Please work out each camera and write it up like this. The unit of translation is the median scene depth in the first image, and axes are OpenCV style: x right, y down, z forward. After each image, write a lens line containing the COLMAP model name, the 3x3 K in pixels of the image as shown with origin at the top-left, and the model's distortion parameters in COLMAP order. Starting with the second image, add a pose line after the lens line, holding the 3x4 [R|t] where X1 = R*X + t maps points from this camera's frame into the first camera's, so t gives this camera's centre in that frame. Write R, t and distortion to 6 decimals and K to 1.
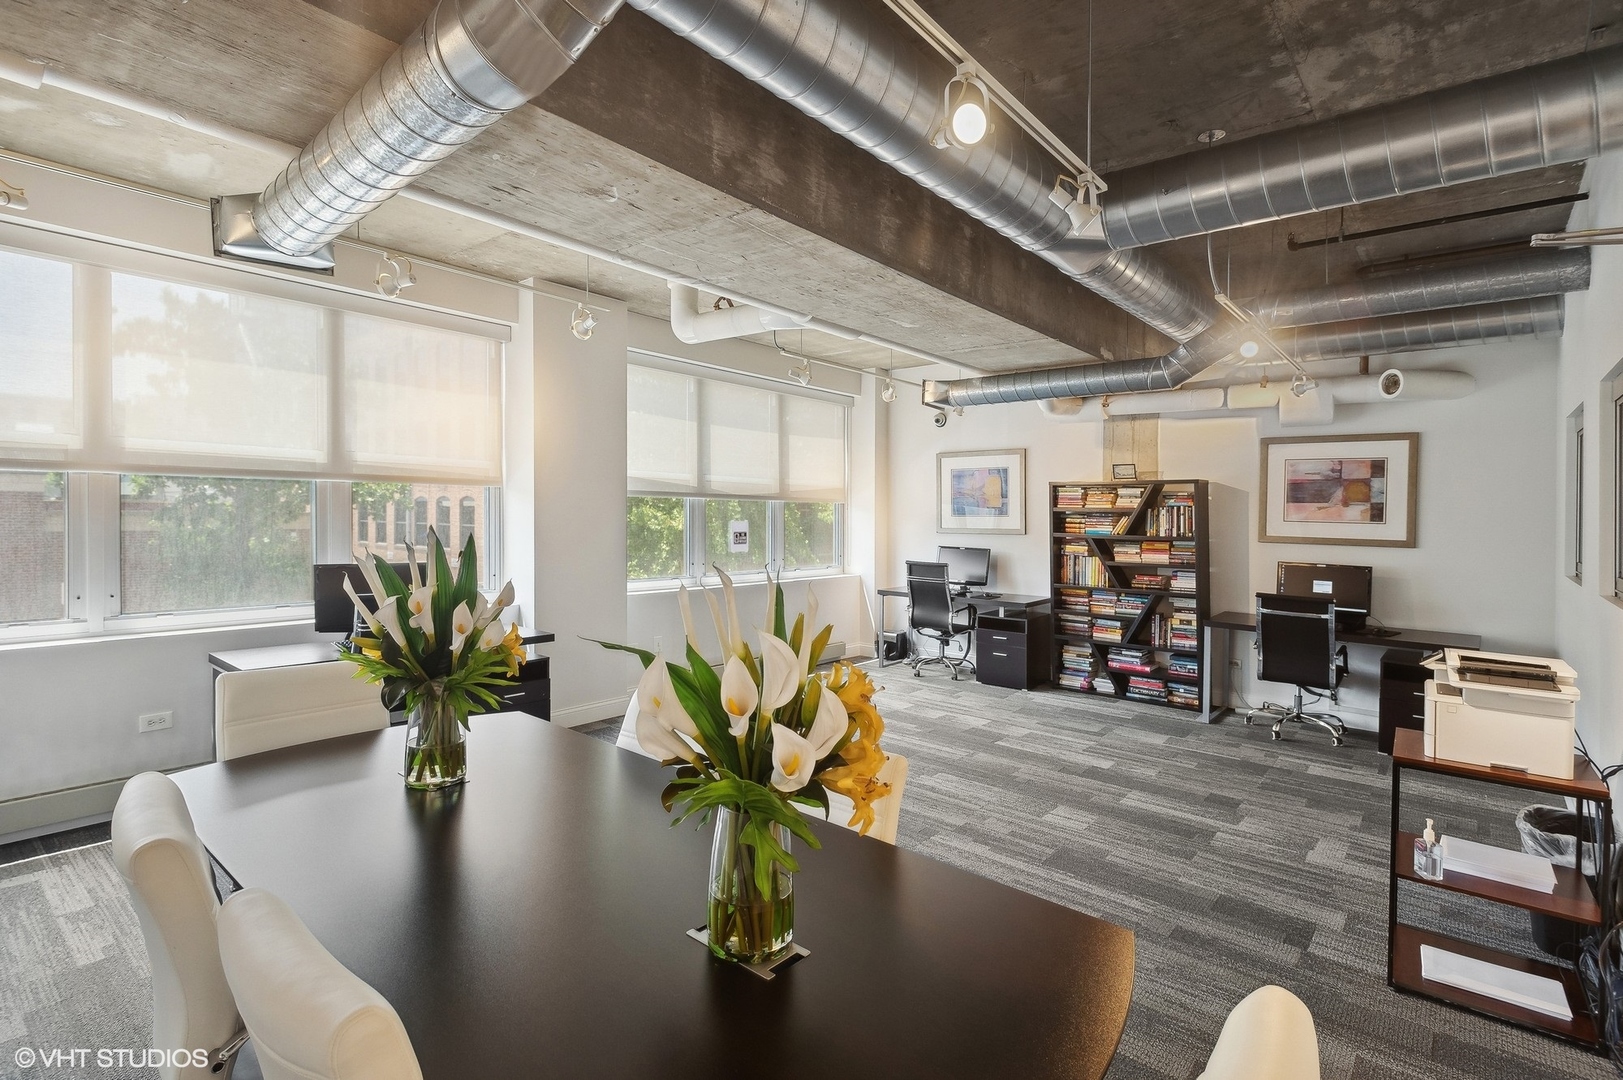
lens RADIAL K [[785.5, 0, 809.8], [0, 785.5, 517.2], [0, 0, 1]] dist [0.002350, 0.000283]
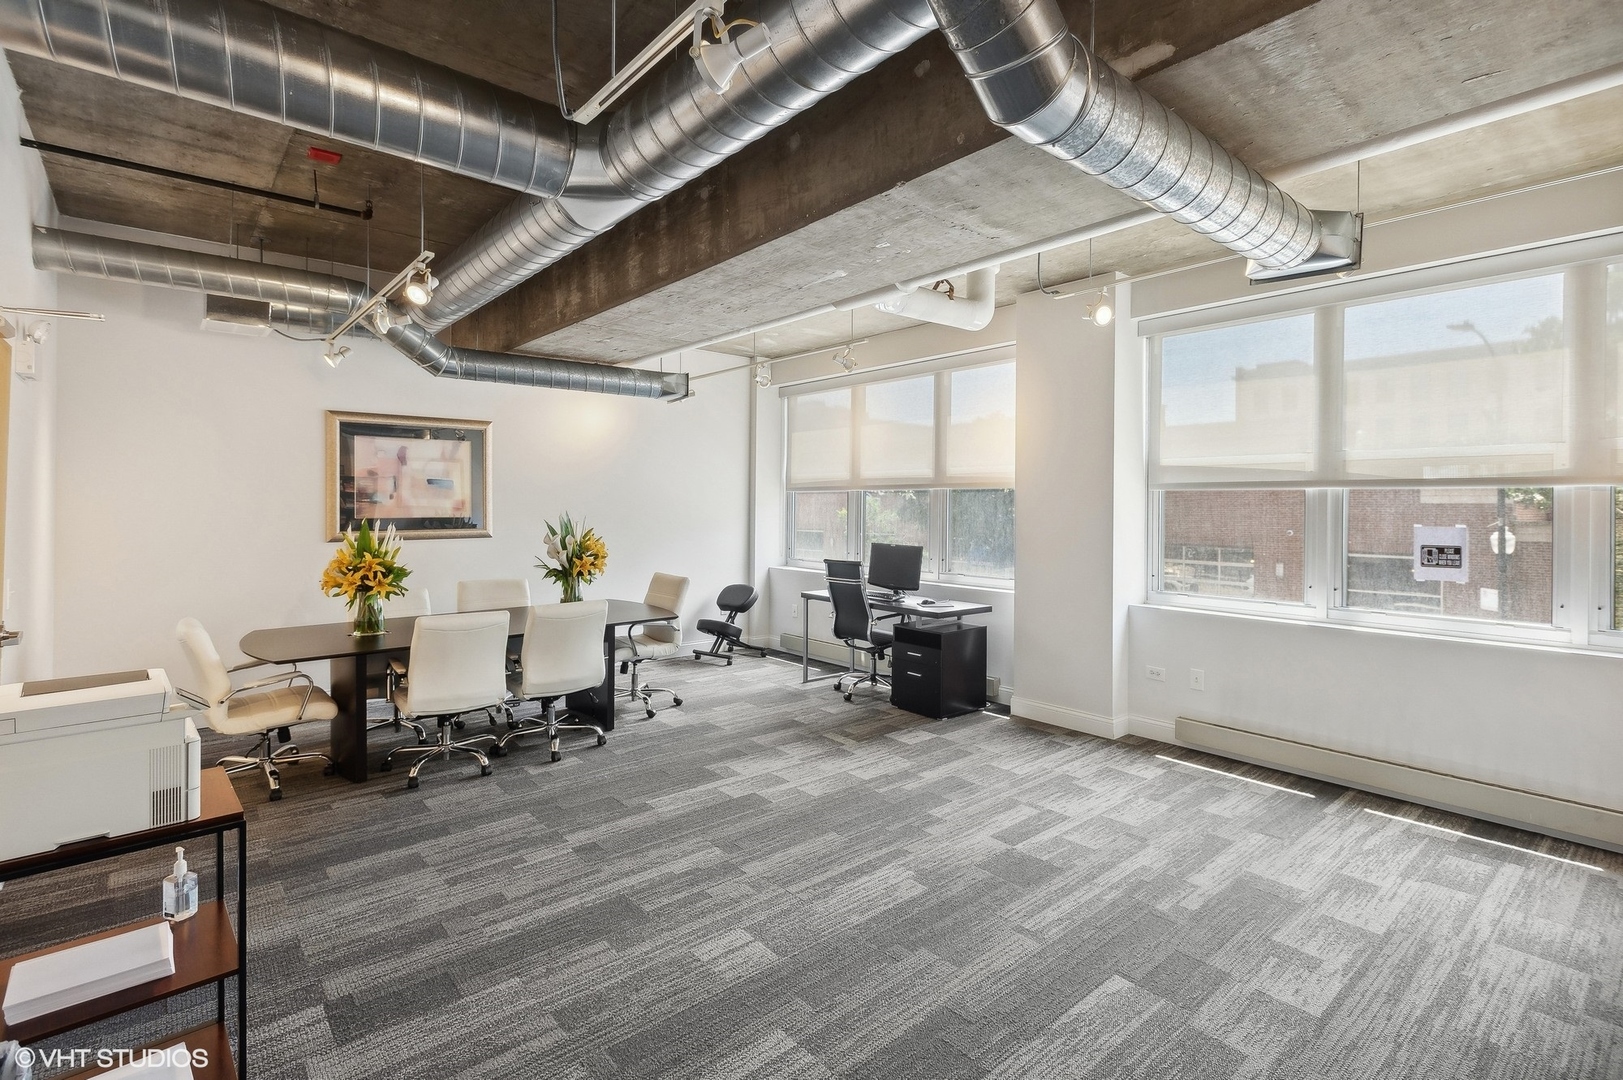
lens RADIAL K [[767.2, 0, 811.1], [0, 767.2, 505.8], [0, 0, 1]] dist [0.000477, -0.000202]
pose [[-0.169343, -0.014662, -0.985448, 1.015165], [-0.017123, 0.999782, -0.011932, 0.010062], [0.985408, 0.014853, -0.169558, 1.226657]]
